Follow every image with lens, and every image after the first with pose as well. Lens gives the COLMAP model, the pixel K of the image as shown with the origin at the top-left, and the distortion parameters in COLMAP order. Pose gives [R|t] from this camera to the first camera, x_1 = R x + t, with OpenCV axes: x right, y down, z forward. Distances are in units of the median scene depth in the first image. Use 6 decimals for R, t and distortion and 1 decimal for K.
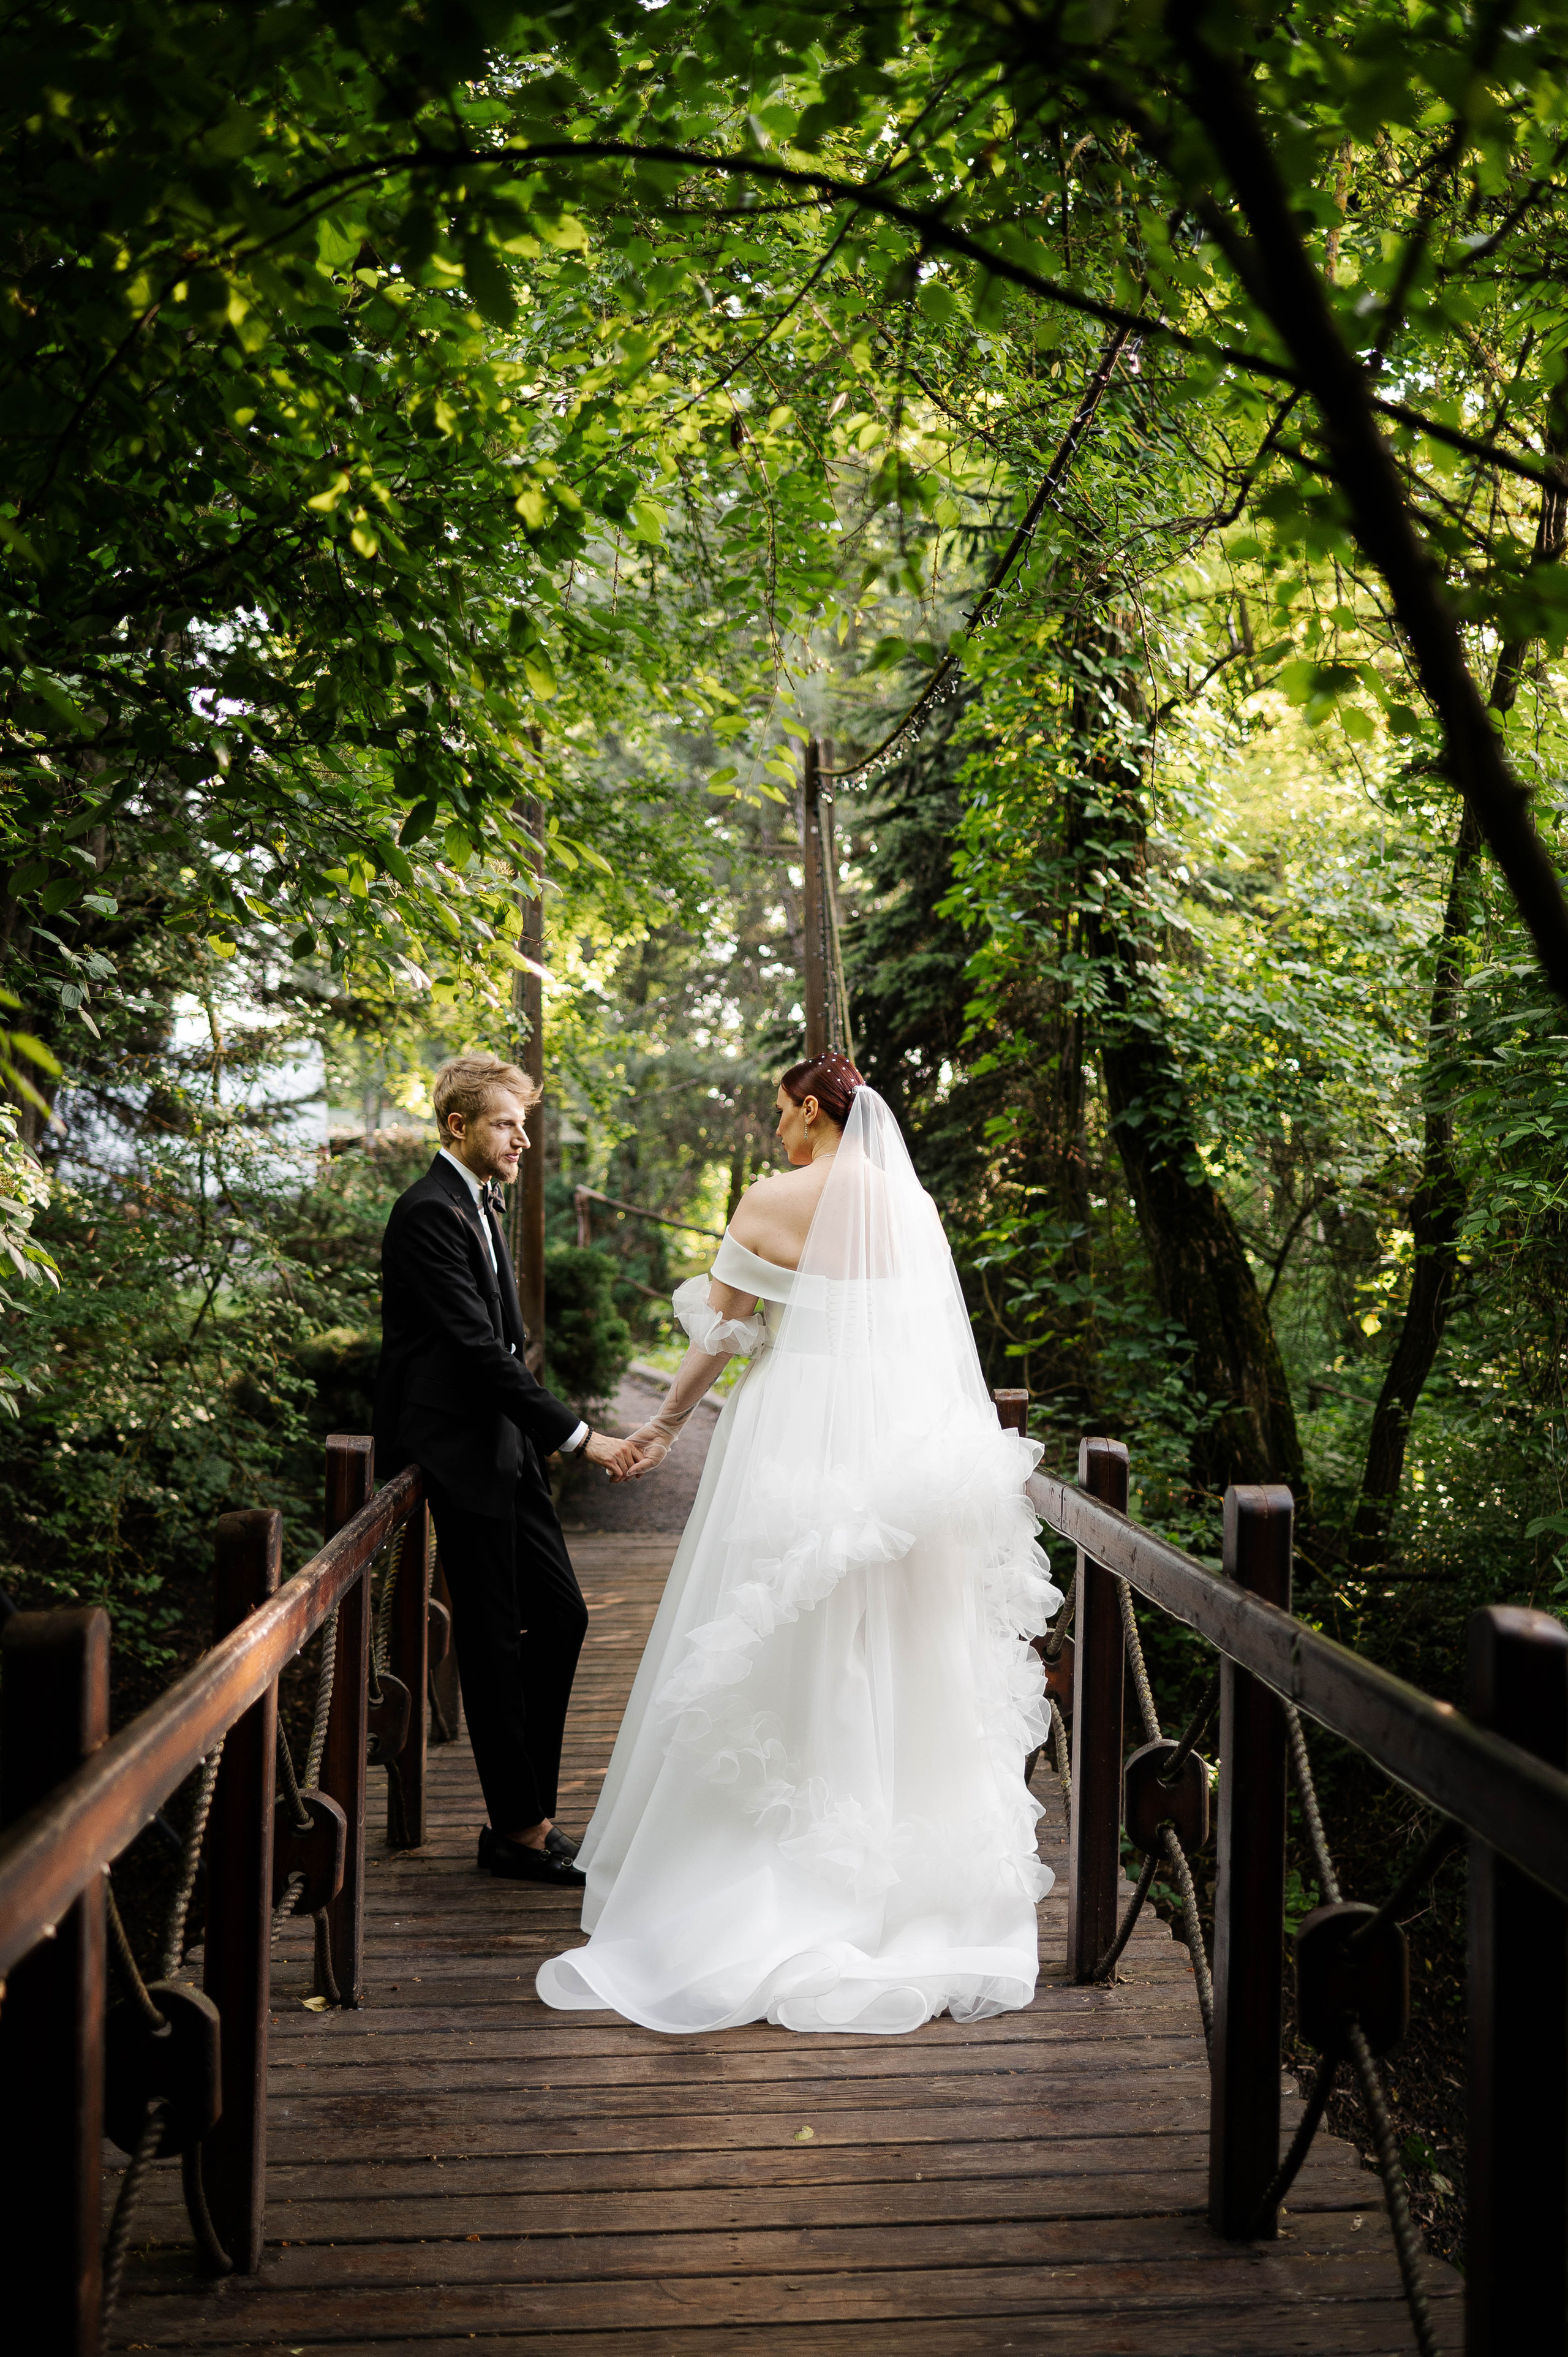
lens RADIAL K [[2206.5, 0, 784.0], [0, 2206.5, 1178.5], [0, 0, 1]] dist [0.004311, -0.002682]
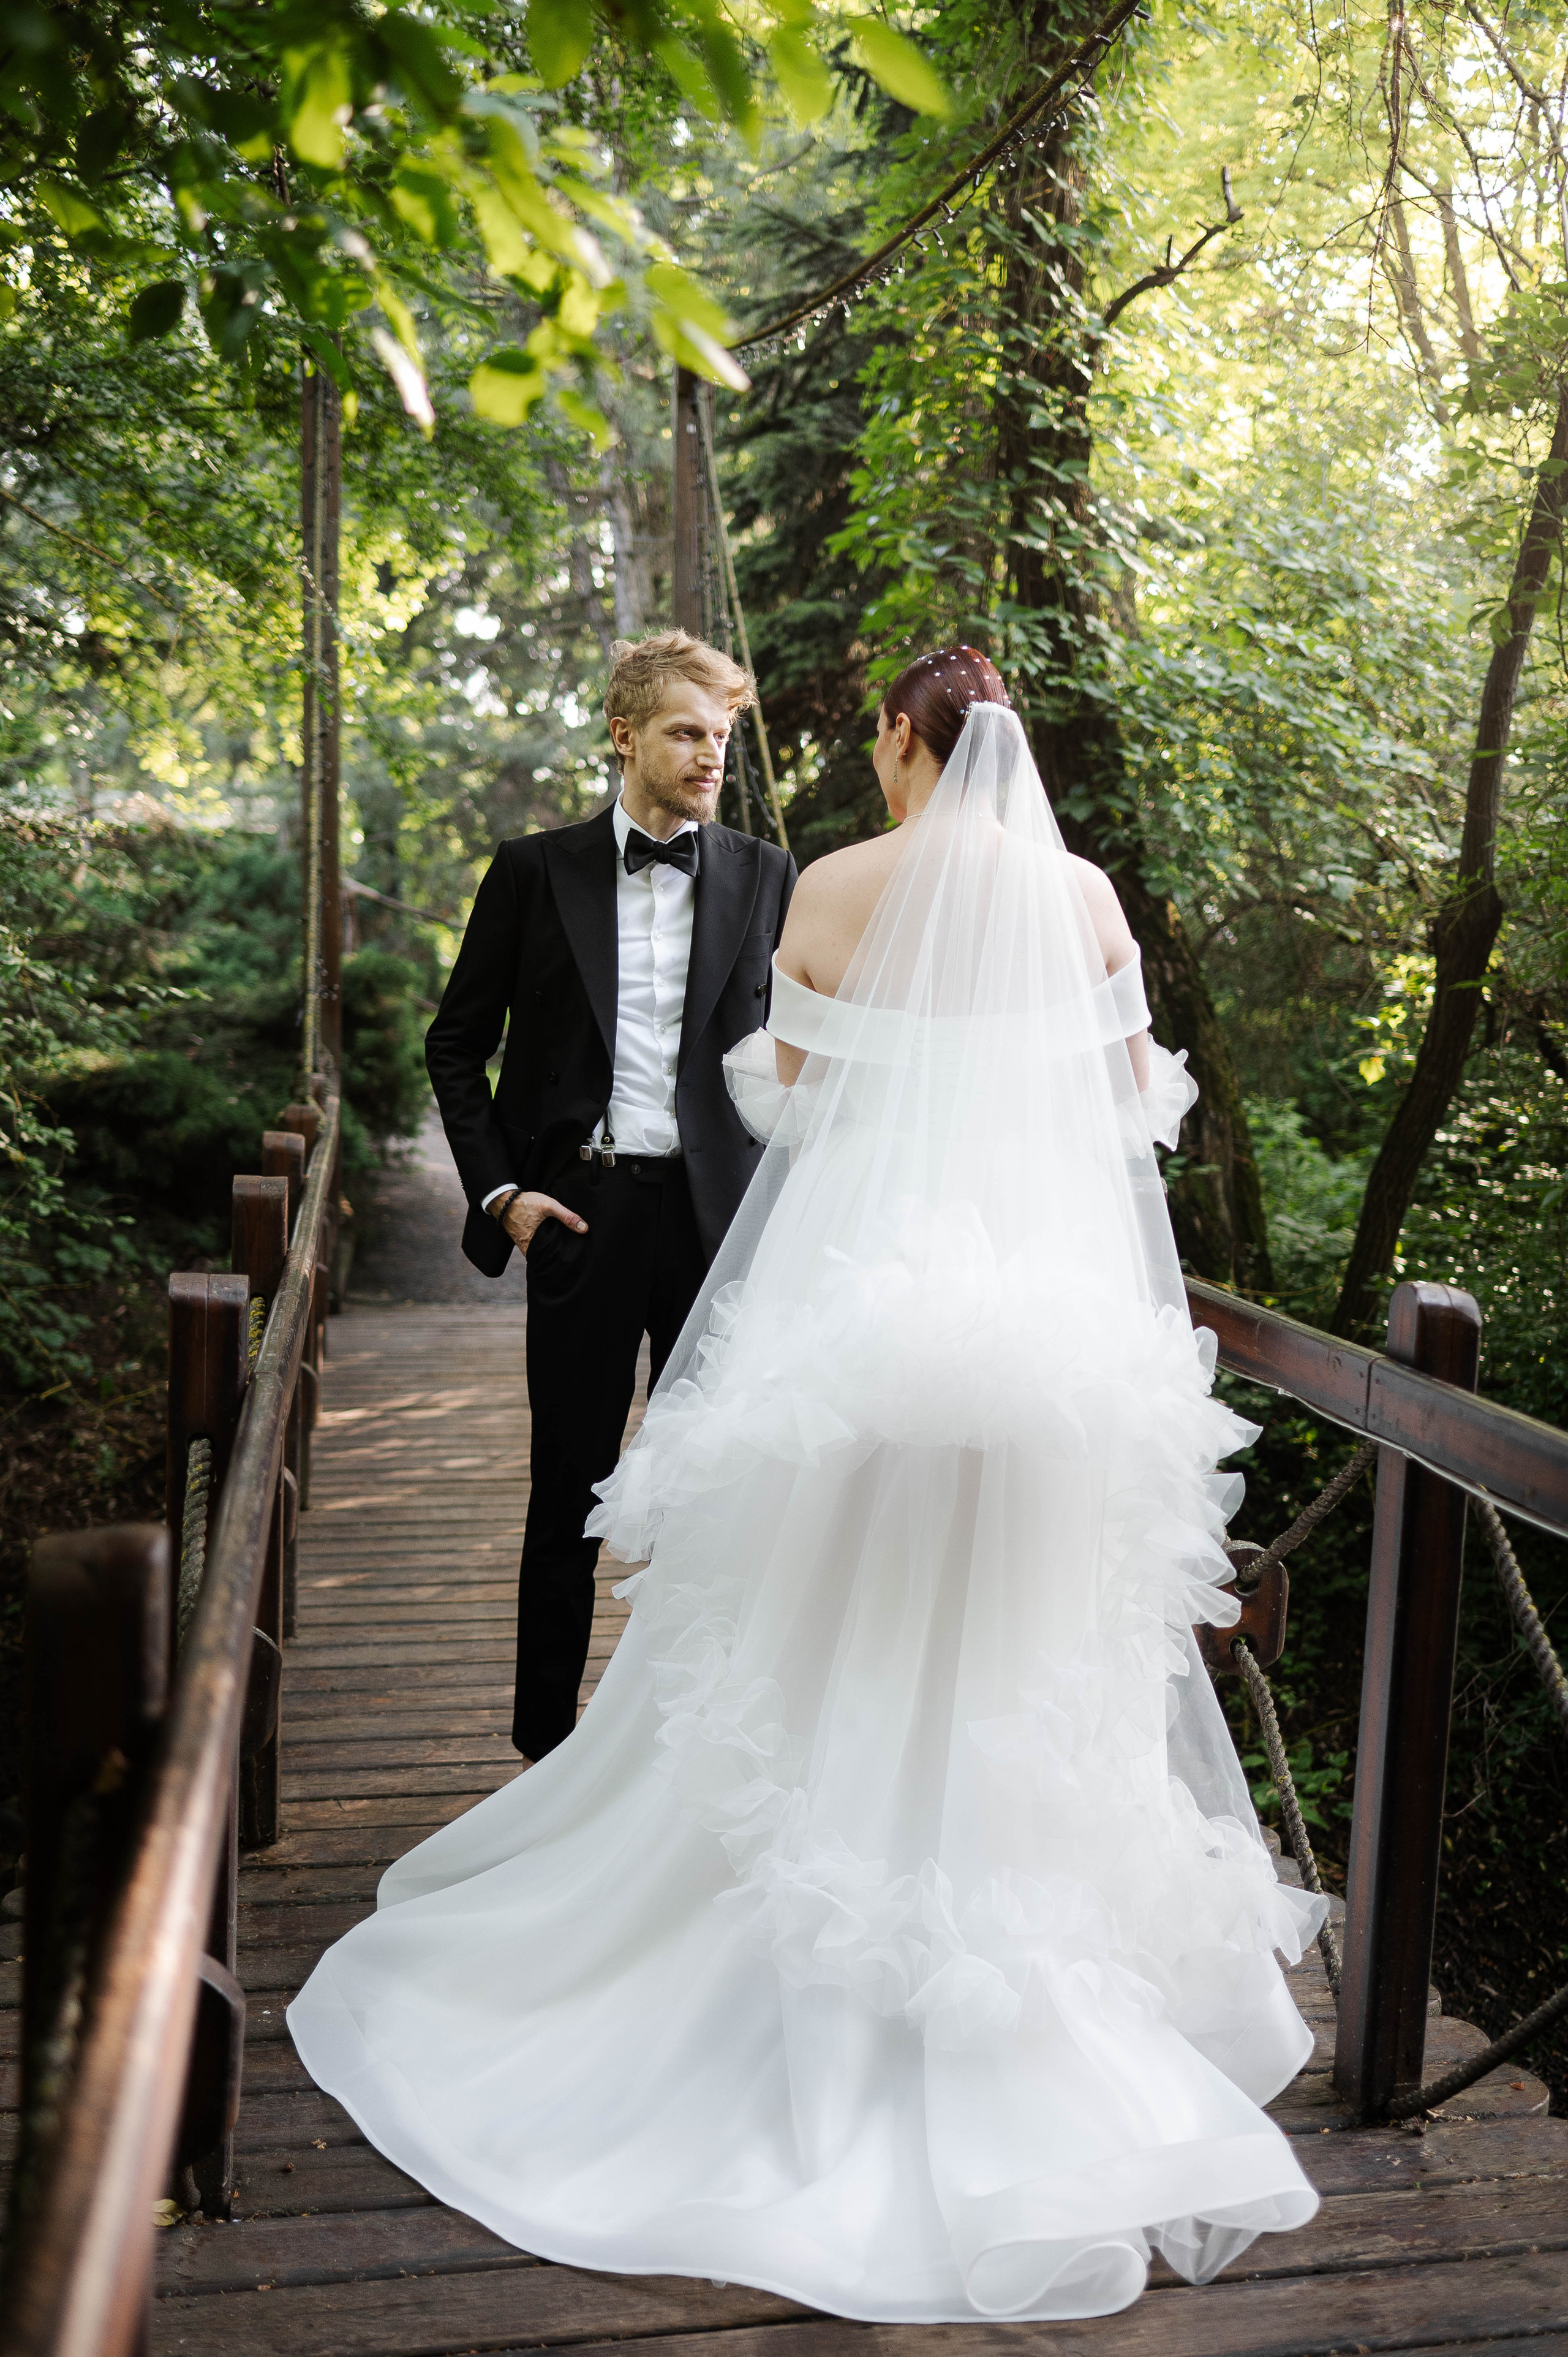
lens RADIAL K [[2323.9, 0, 784.0], [0, 2323.9, 1178.5], [0, 0, 1]] dist [0.009505, -0.001940]
pose [[0.993662, 0.012198, 0.111748, -0.042153], [-0.026064, 0.992004, 0.123485, 0.004261], [-0.109348, -0.125615, 0.986034, 0.140592]]
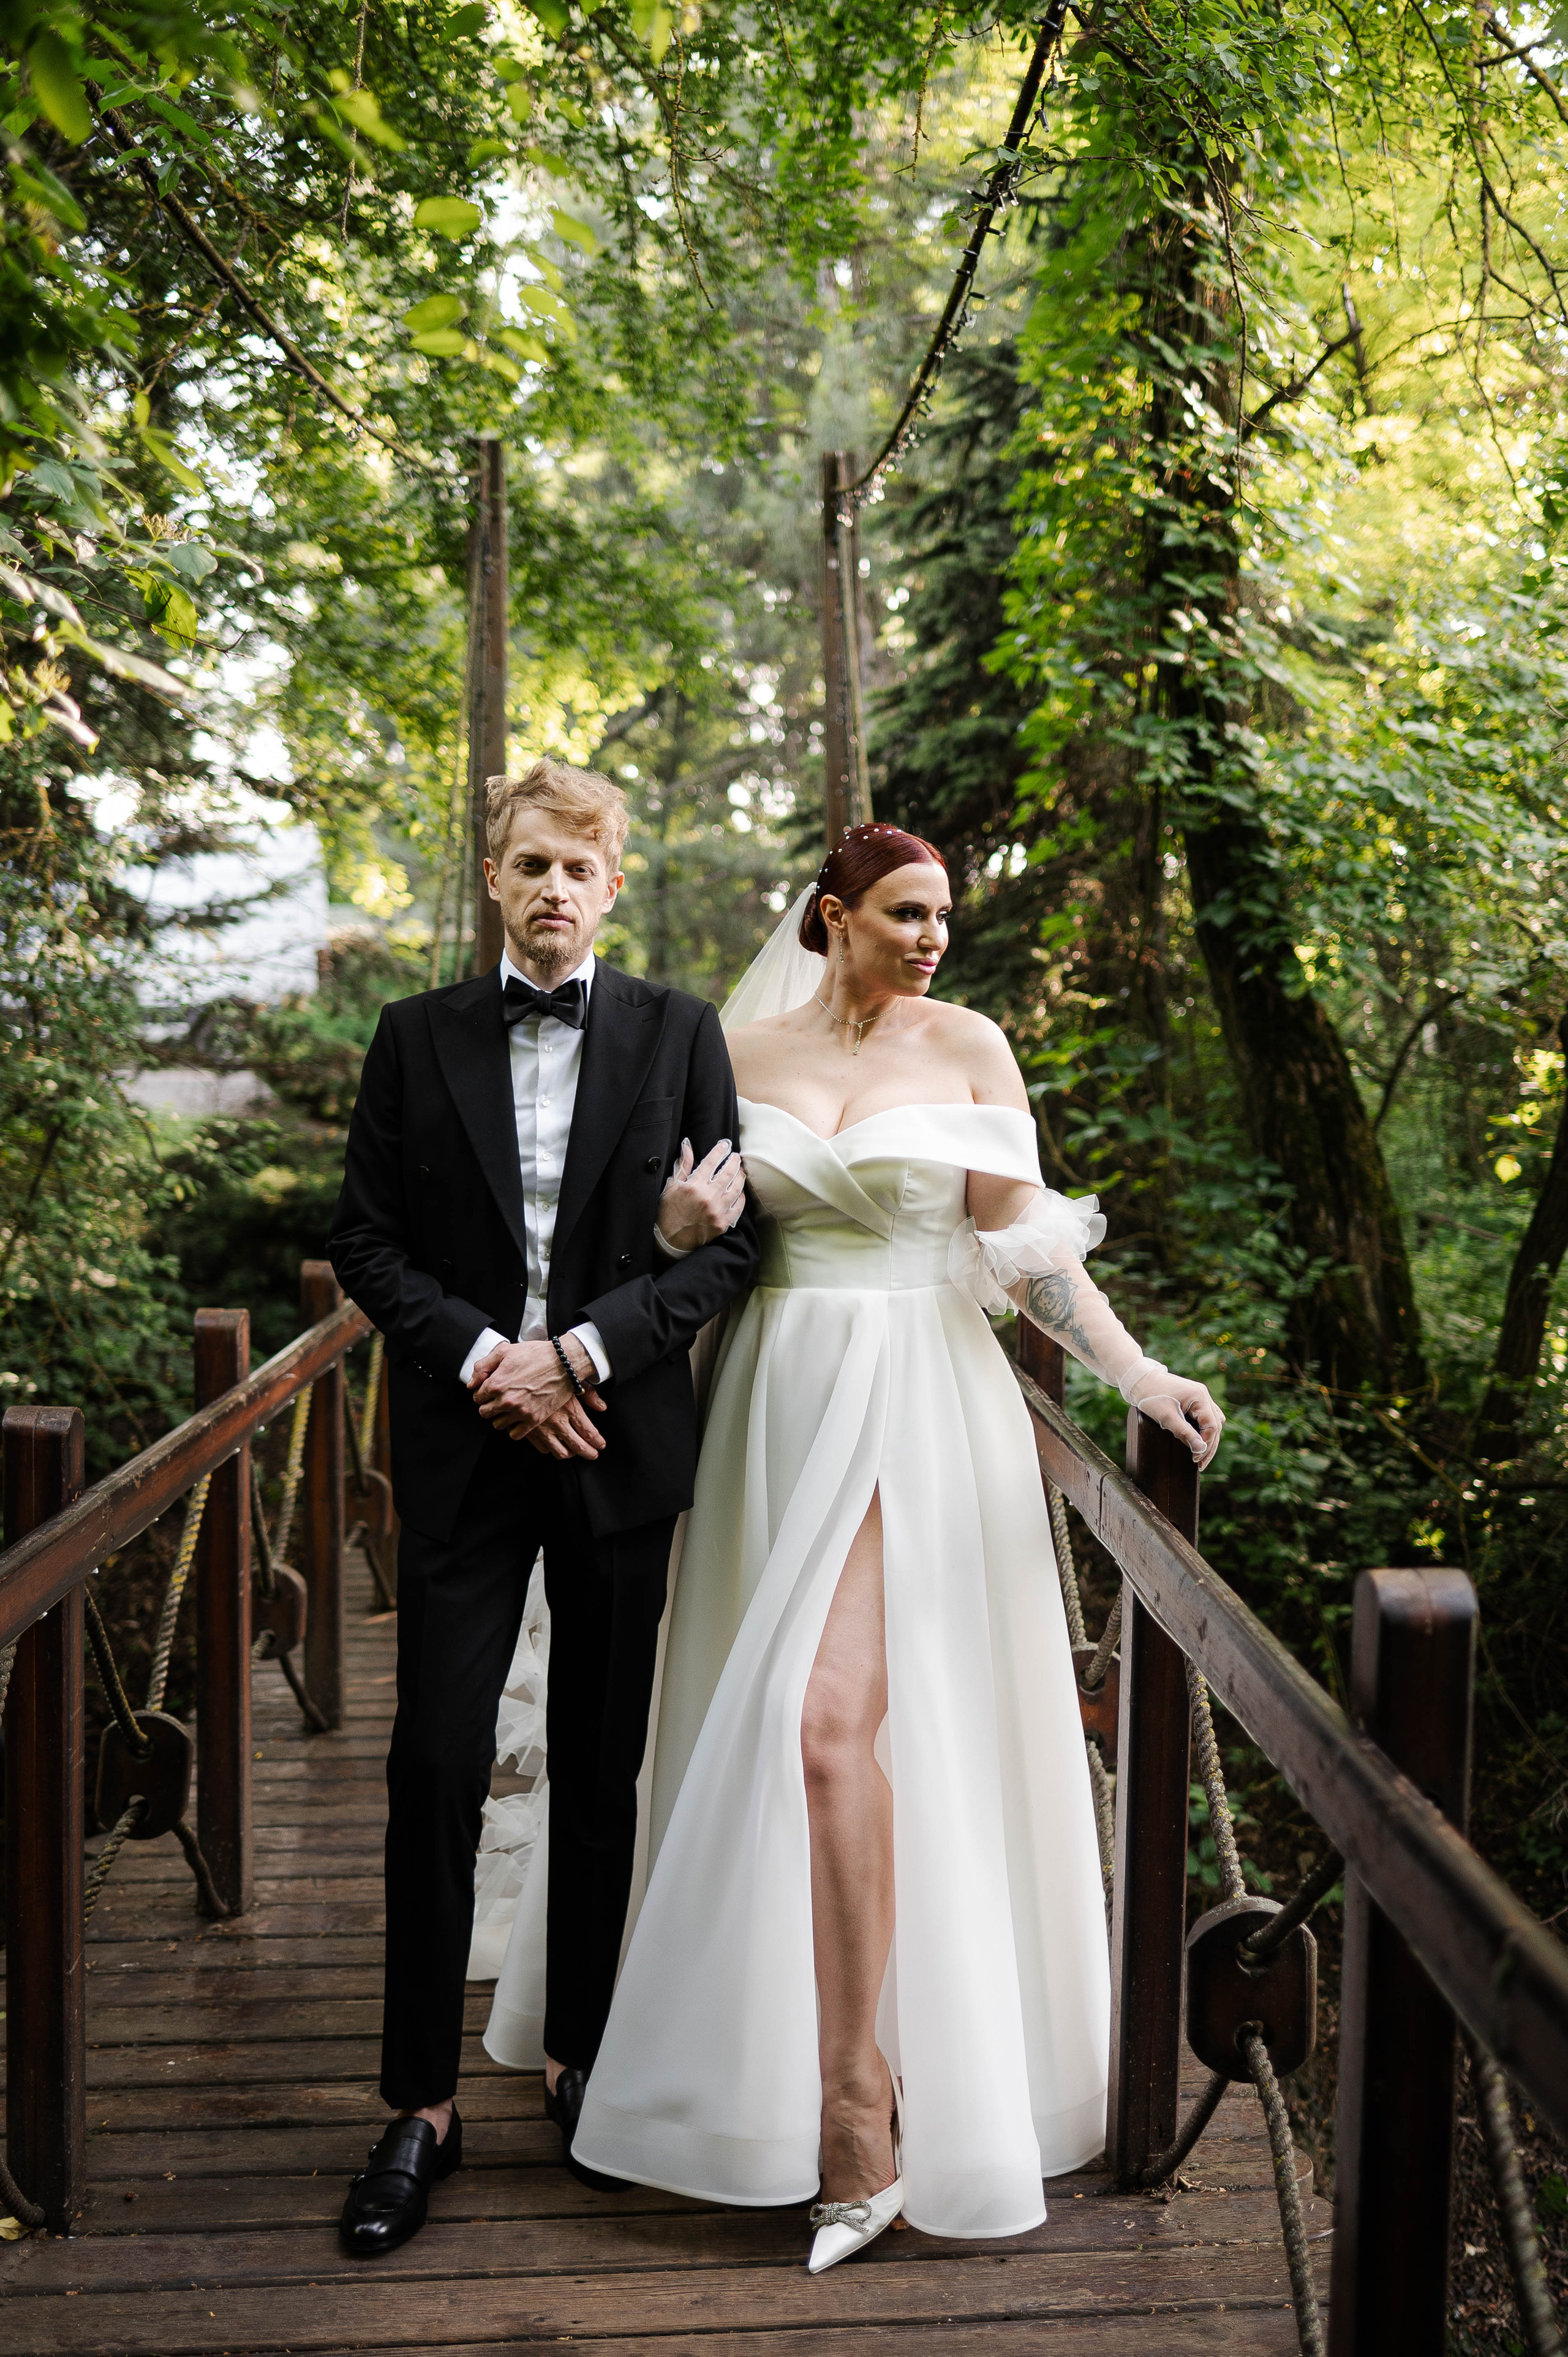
lens RADIAL K [[2356.4, 0, 811.1], [0, 2356.4, 1174.8], [0, 0, 1]] dist [-0.003319, 0.012791]
pose [[0.999863, -0.004111, -0.016040, 0.018351], [0.005434, 0.996508, 0.083318, -0.004691], [0.015642, -0.083394, 0.996394, 0.107463]]
